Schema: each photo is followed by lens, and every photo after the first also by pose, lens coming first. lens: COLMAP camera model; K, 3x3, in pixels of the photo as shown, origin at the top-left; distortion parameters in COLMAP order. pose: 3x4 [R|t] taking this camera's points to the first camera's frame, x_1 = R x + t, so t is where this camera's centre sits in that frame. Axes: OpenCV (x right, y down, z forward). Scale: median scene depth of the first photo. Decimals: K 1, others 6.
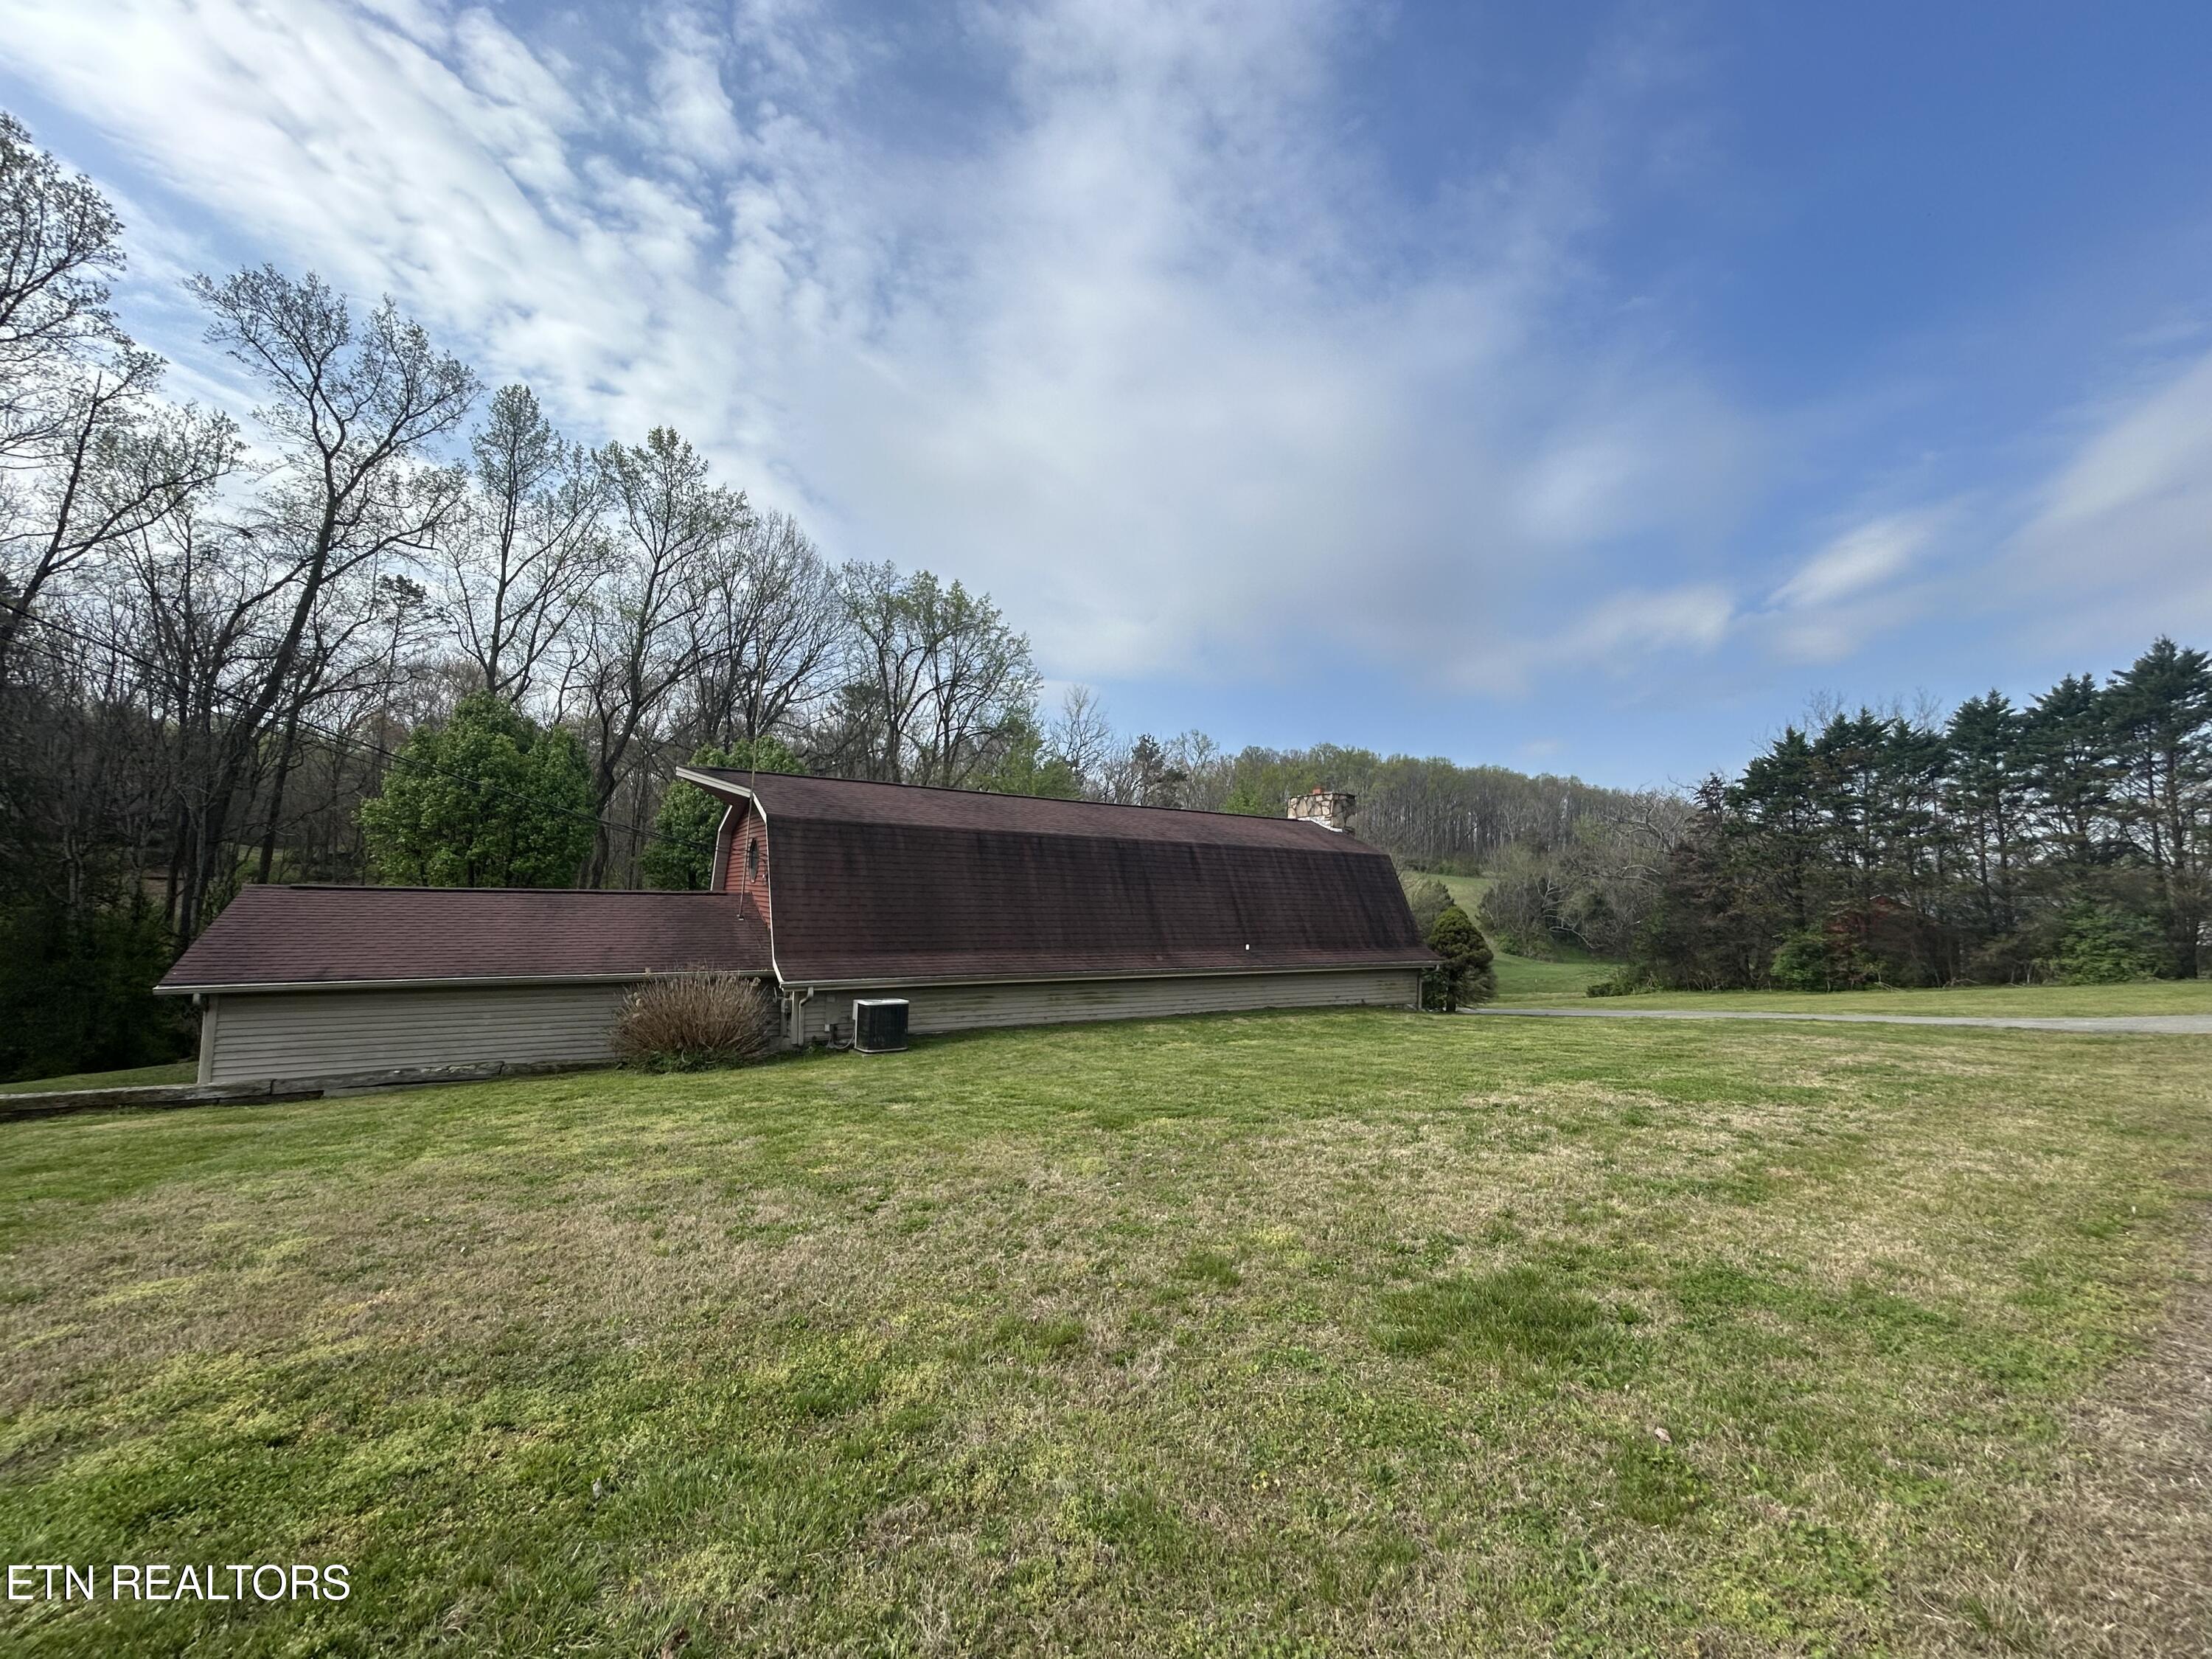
lens RADIAL K [[898.4, 0, 1115.0], [0, 898.4, 816.5], [0, 0, 1]] dist [-0.002054, -0.000035]
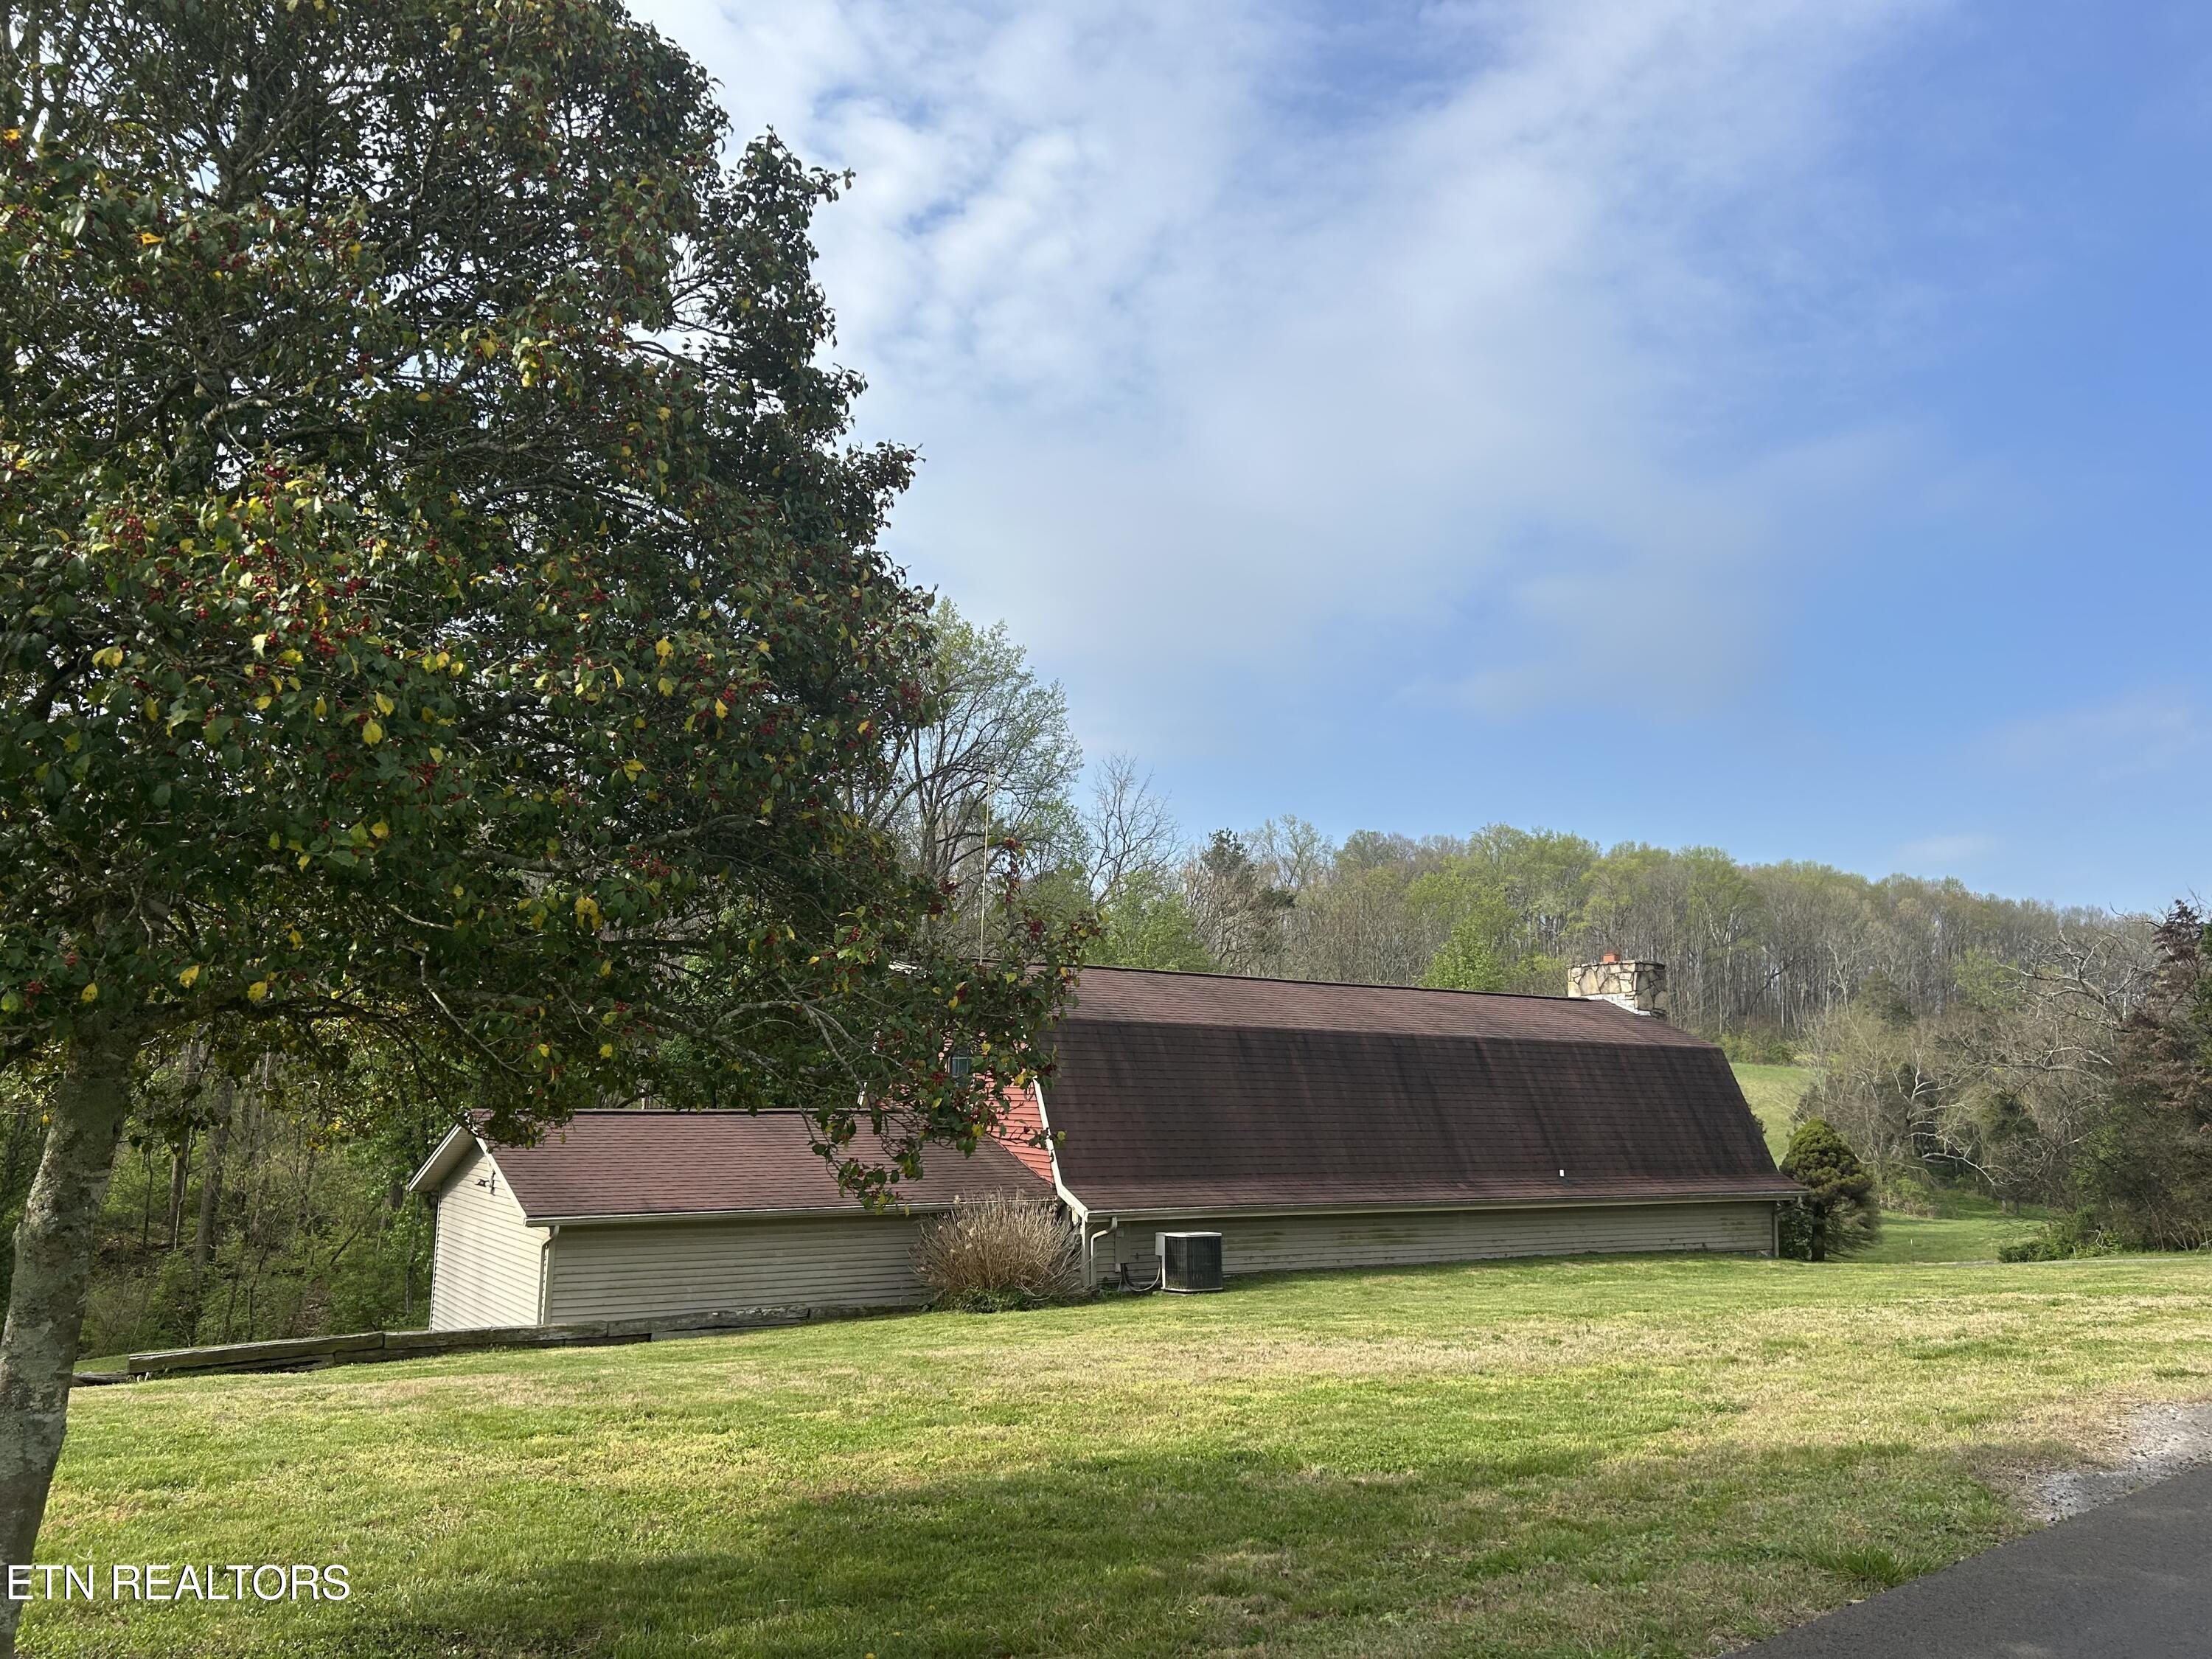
lens RADIAL K [[1671.7, 0, 1102.8], [0, 1671.7, 834.4], [0, 0, 1]] dist [0.063376, -0.072322]
pose [[0.999890, -0.012100, 0.008580, -0.103714], [0.012684, 0.997345, -0.071708, -0.019075], [-0.007689, 0.071809, 0.997389, -0.190454]]
